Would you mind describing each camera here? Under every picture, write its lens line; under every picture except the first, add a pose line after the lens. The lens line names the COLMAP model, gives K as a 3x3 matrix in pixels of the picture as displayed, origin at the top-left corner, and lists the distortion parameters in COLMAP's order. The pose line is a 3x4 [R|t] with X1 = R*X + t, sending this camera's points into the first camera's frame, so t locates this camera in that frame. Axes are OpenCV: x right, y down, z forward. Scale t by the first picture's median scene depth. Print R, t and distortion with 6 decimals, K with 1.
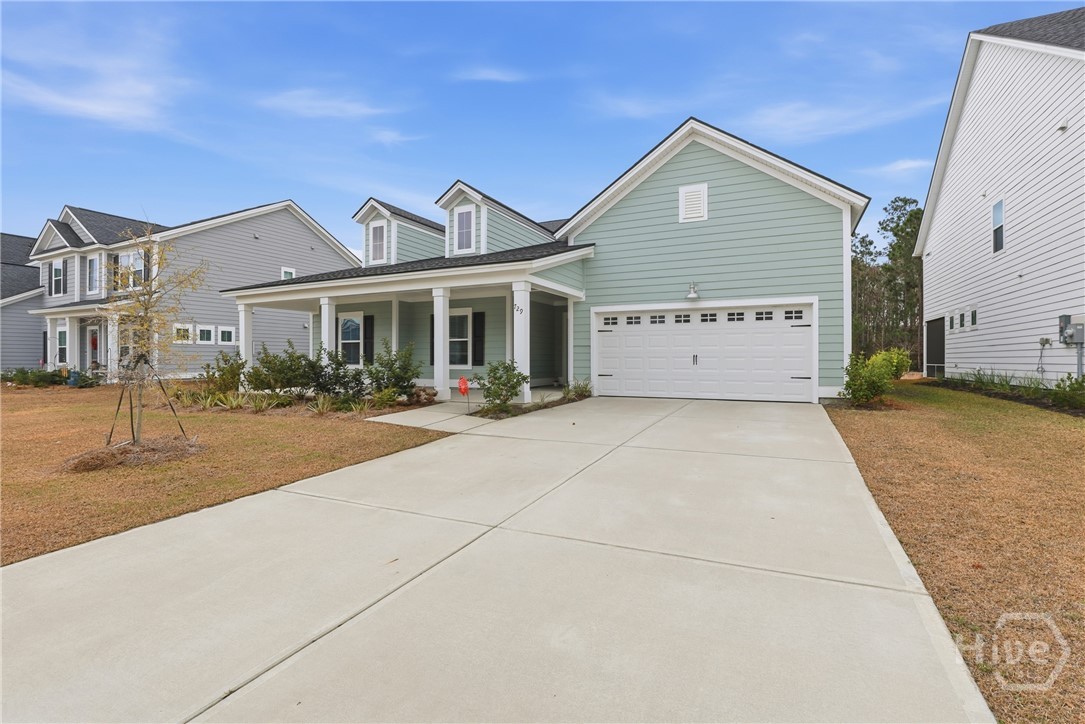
lens RADIAL K [[502.5, 0, 536.7], [0, 502.5, 361.5], [0, 0, 1]] dist [-0.030772, 0.002940]
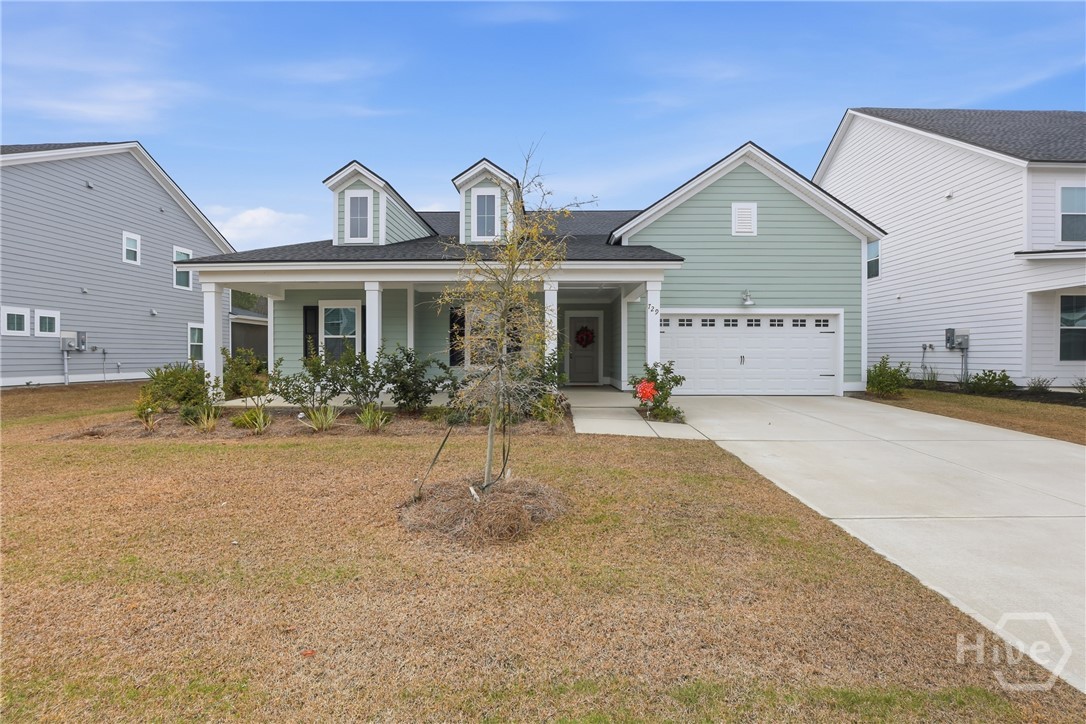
lens RADIAL K [[502.9, 0, 544.8], [0, 502.9, 360.9], [0, 0, 1]] dist [-0.030772, 0.002940]
pose [[0.905322, -0.002420, 0.424719, -0.532459], [0.000169, 0.999986, 0.005337, -0.007688], [-0.424726, -0.004760, 0.905309, 0.174235]]
